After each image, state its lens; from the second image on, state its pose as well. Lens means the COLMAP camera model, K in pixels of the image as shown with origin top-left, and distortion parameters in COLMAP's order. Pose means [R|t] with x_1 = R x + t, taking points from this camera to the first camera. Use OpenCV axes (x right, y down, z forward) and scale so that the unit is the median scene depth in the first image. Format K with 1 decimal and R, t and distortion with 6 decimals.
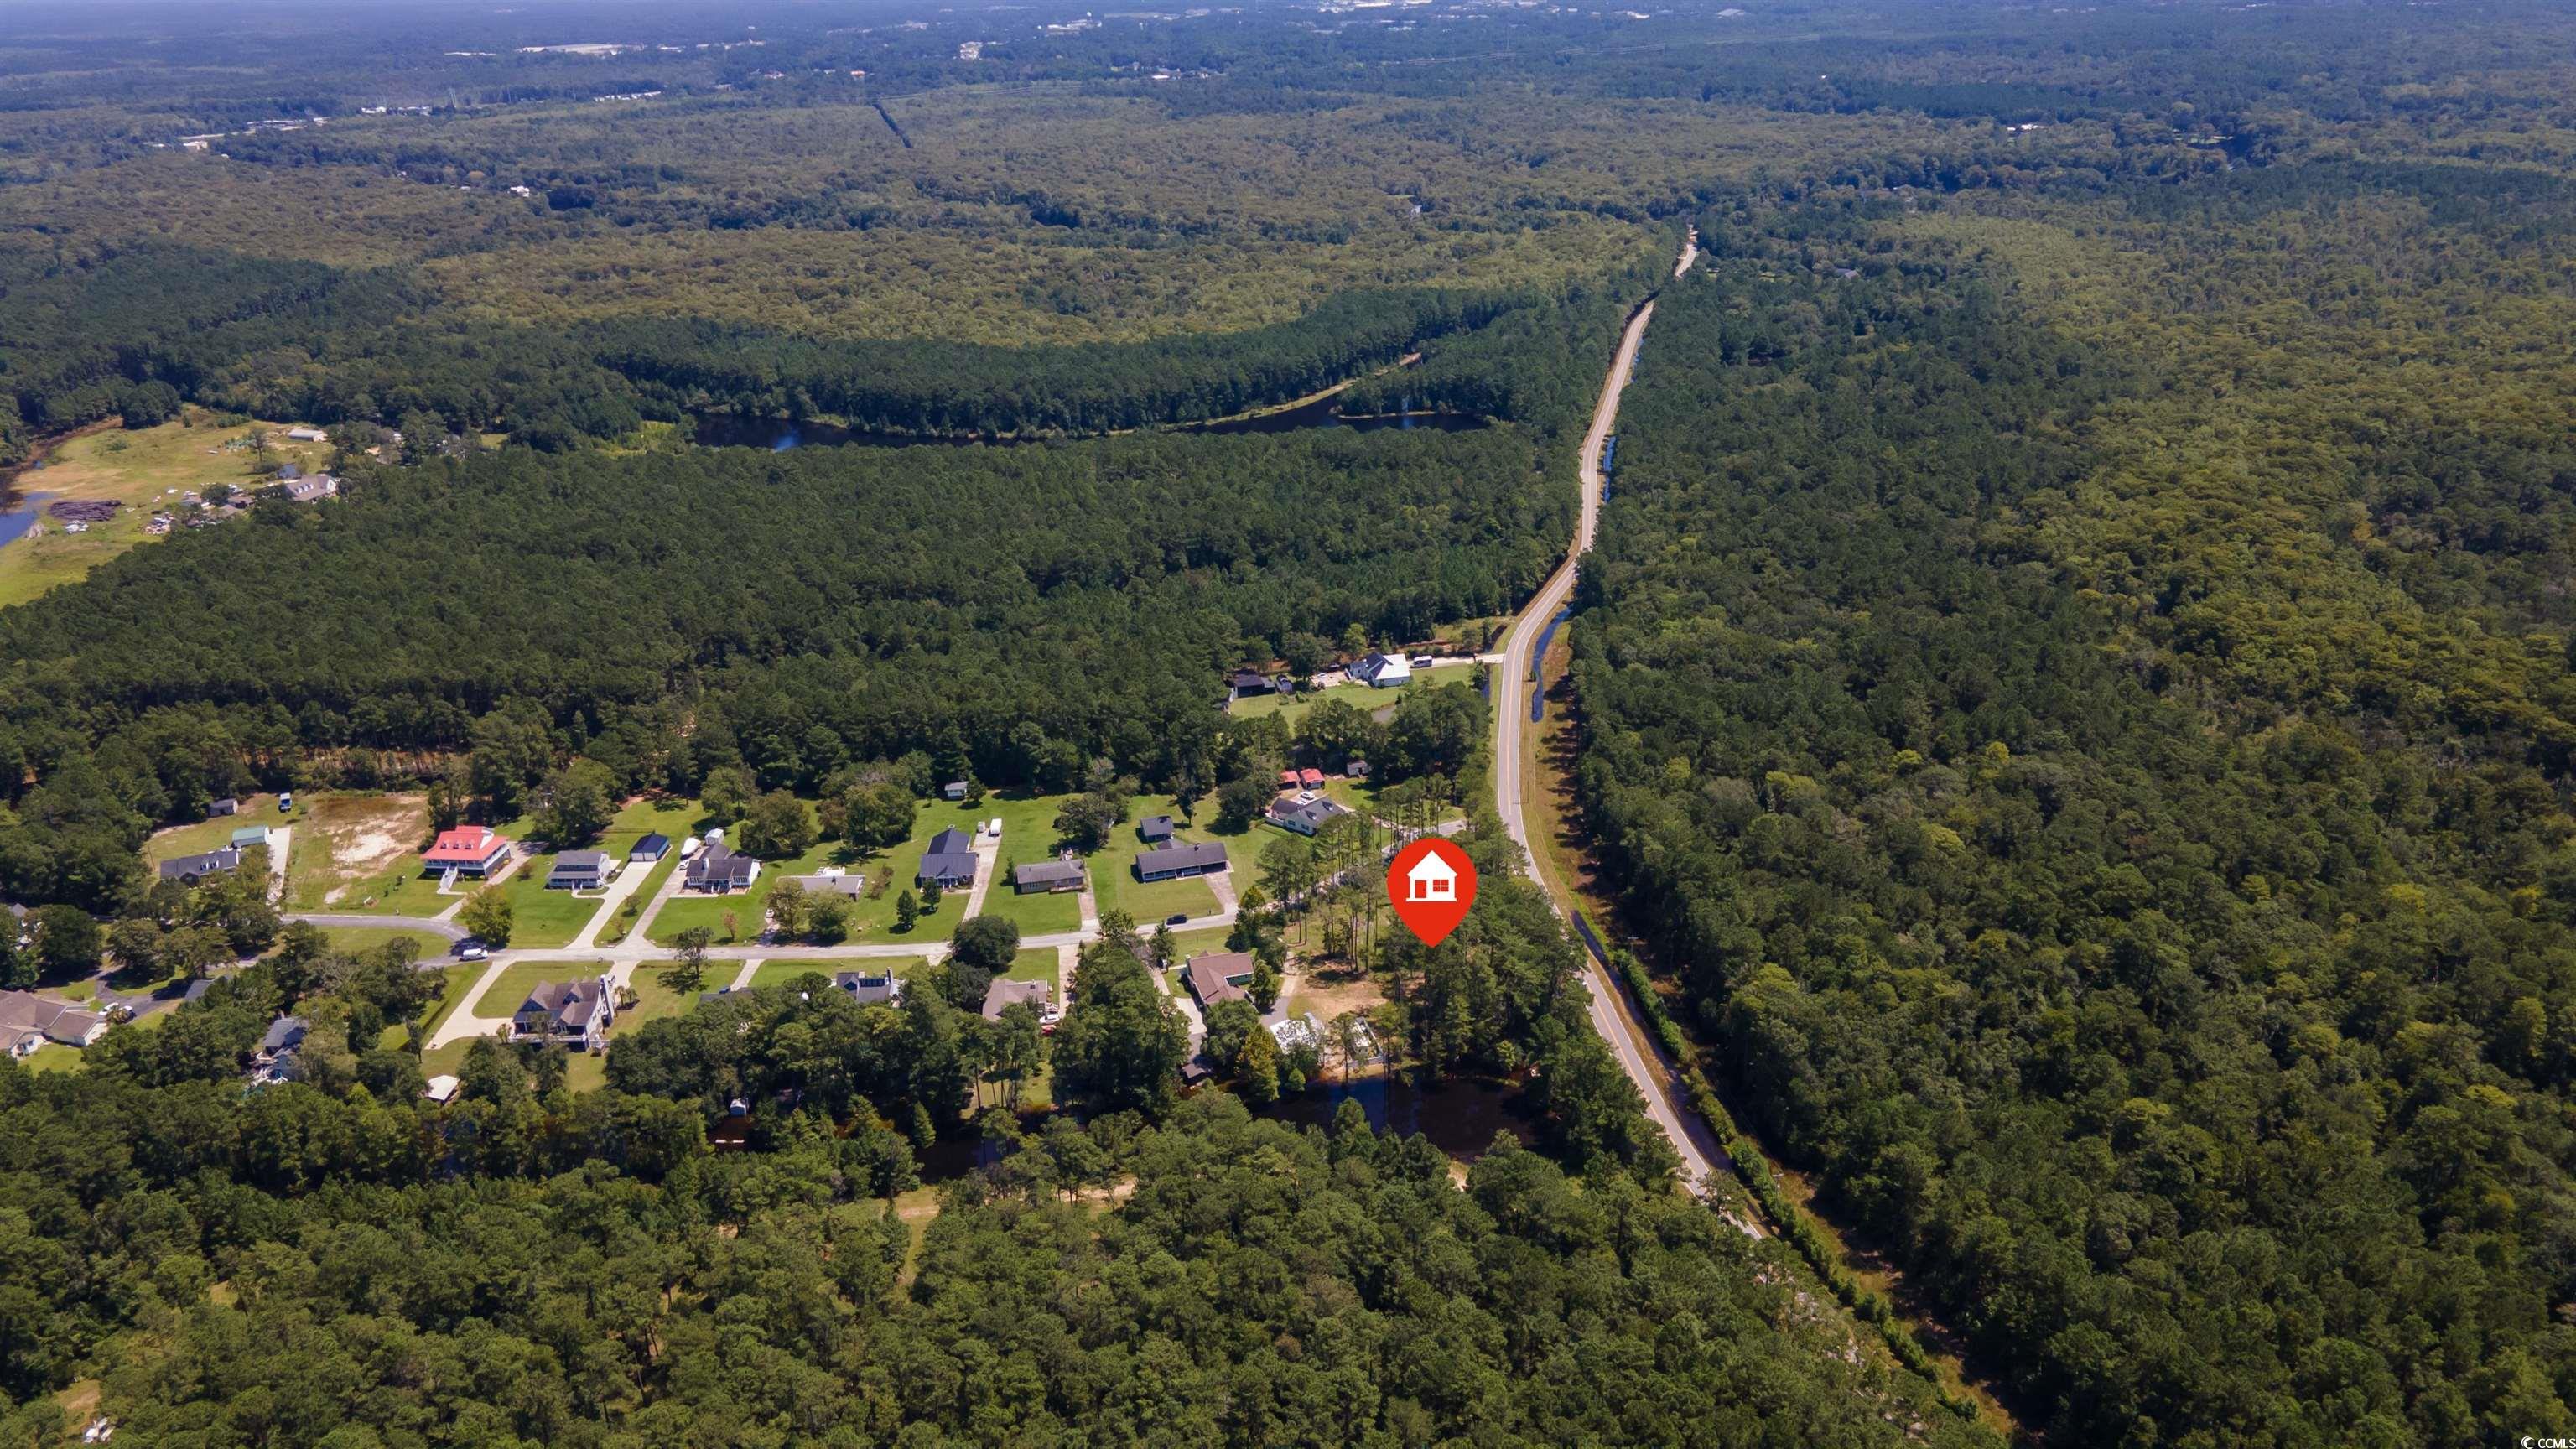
lens RADIAL K [[1883.9, 0, 1288.0], [0, 1883.9, 724.5], [0, 0, 1]] dist [0.010988, 0.069955]
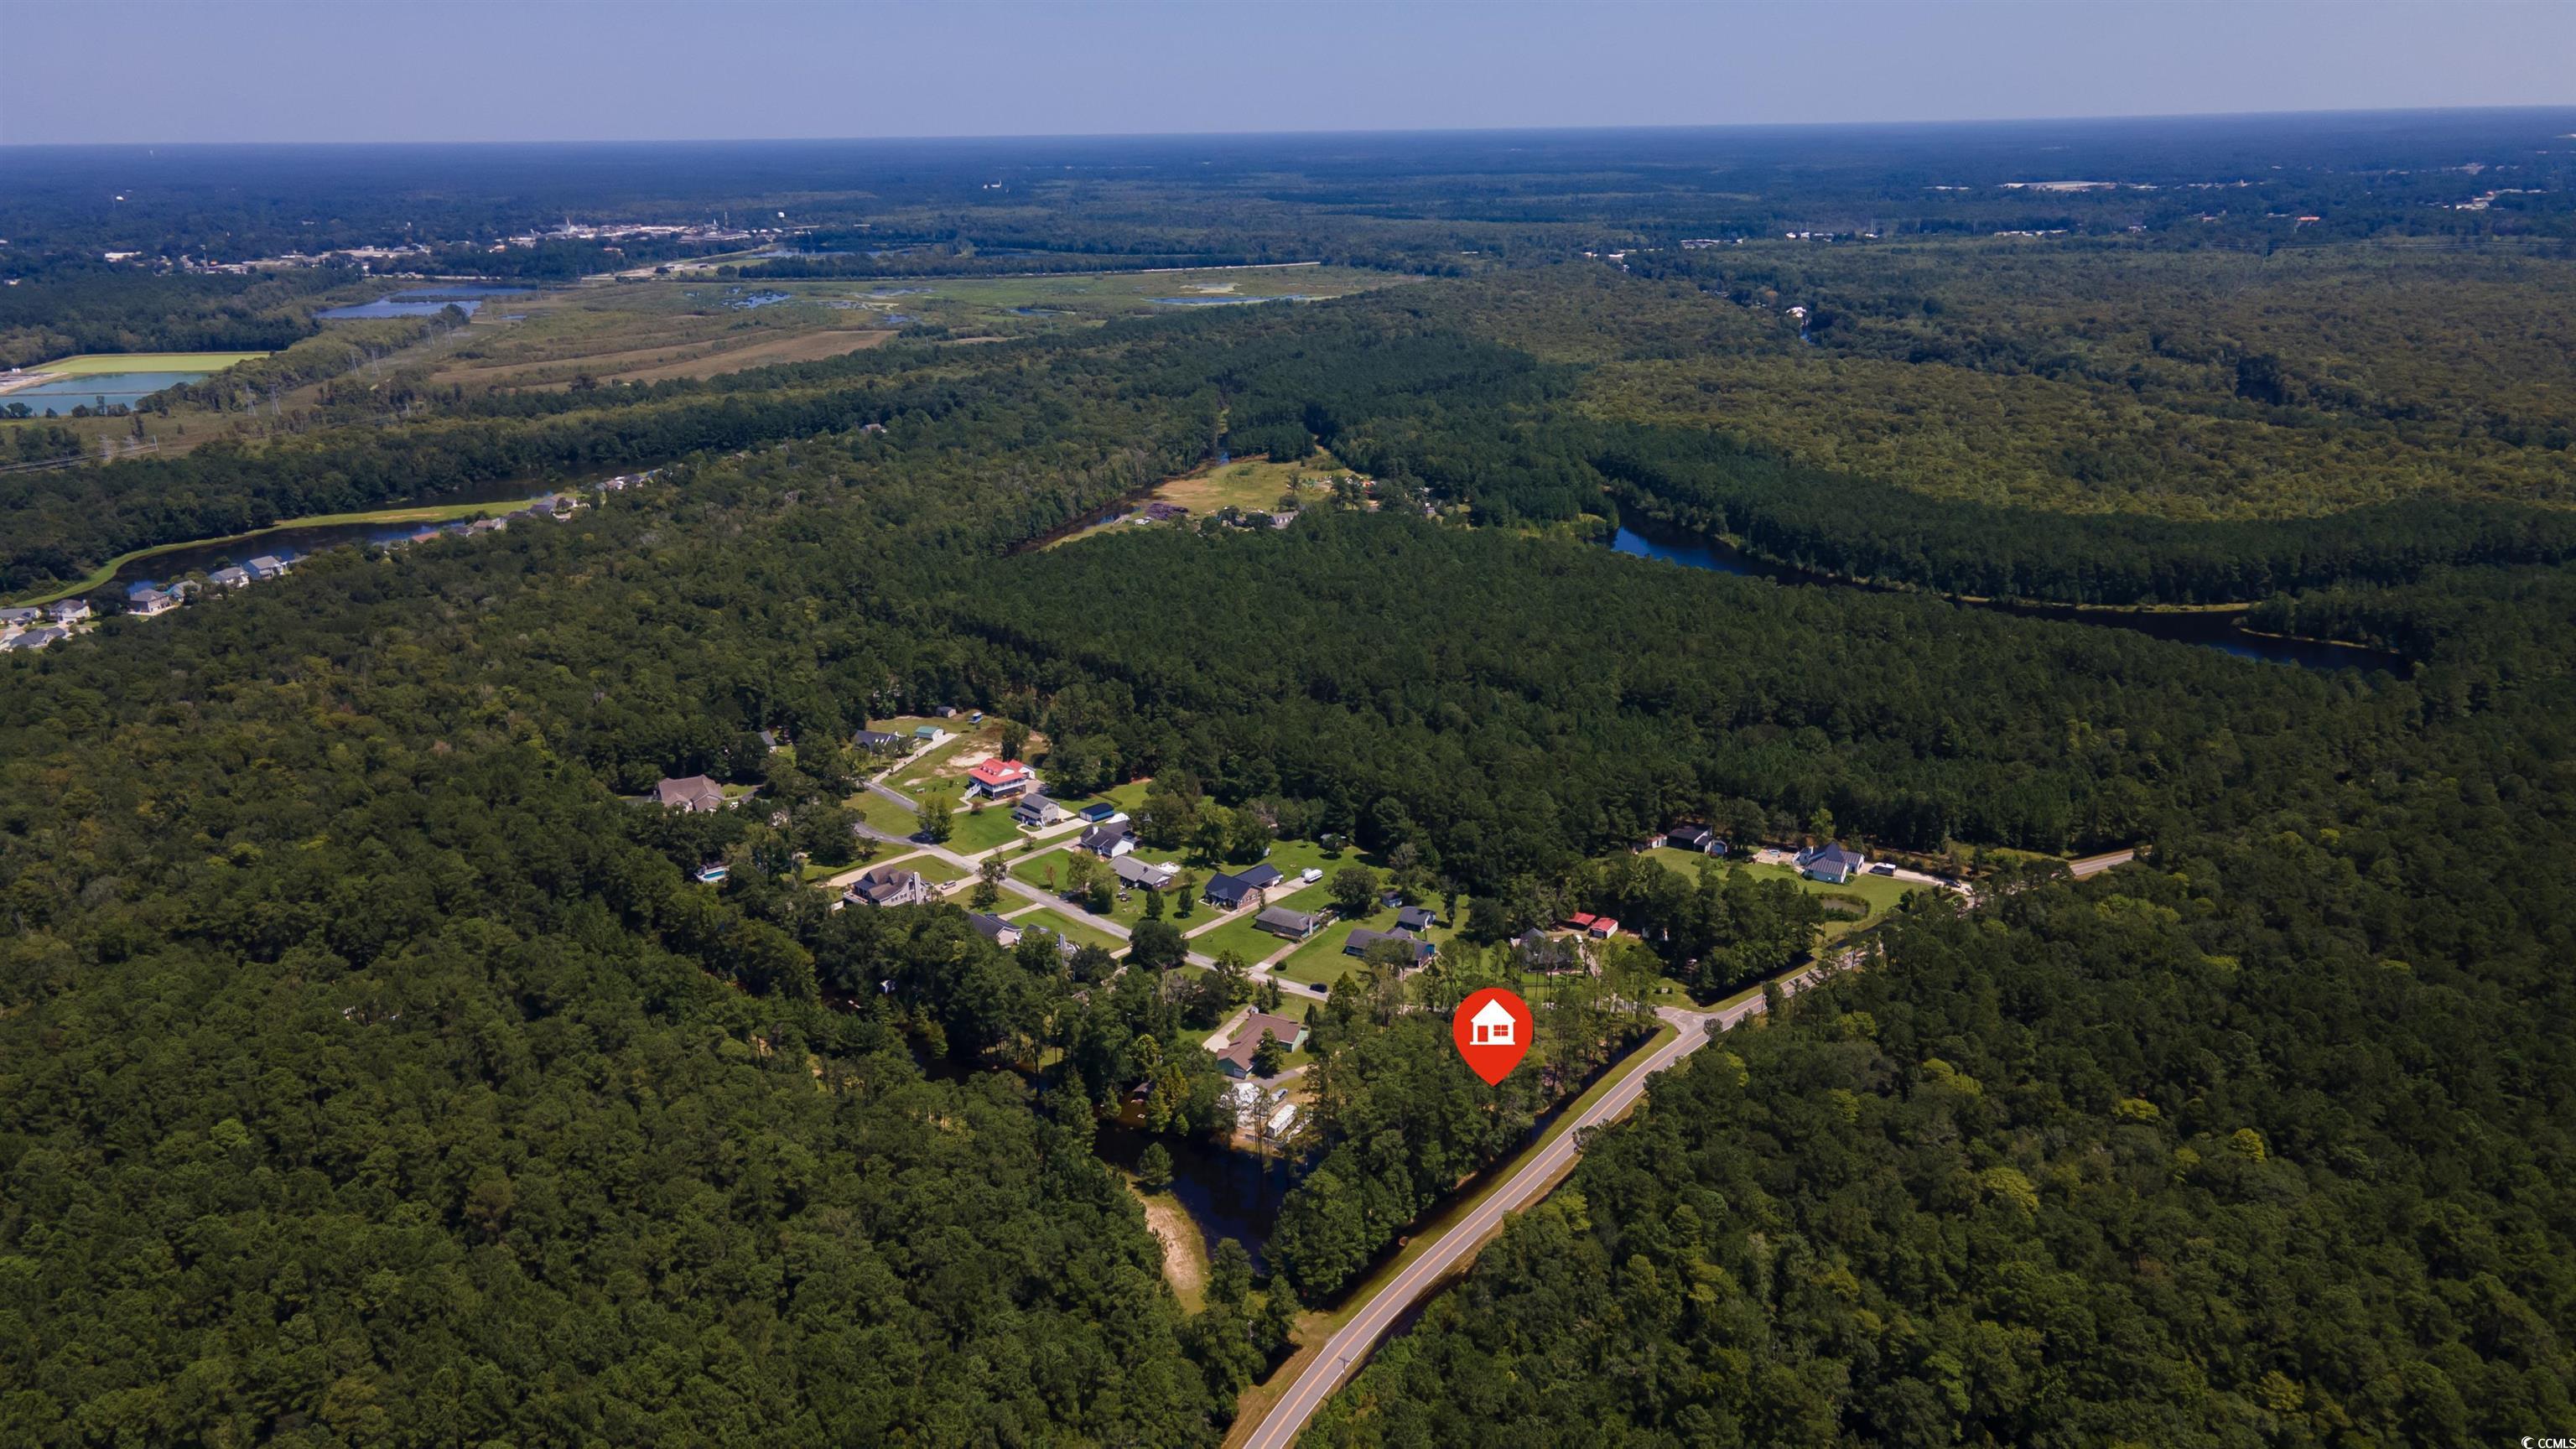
lens RADIAL K [[1883.9, 0, 1288.0], [0, 1883.9, 724.5], [0, 0, 1]] dist [0.010988, 0.069955]
pose [[0.718478, 0.227463, -0.657305, 0.424436], [-0.268720, 0.962416, 0.039319, -0.055595], [0.641544, 0.148381, 0.752599, 0.107625]]
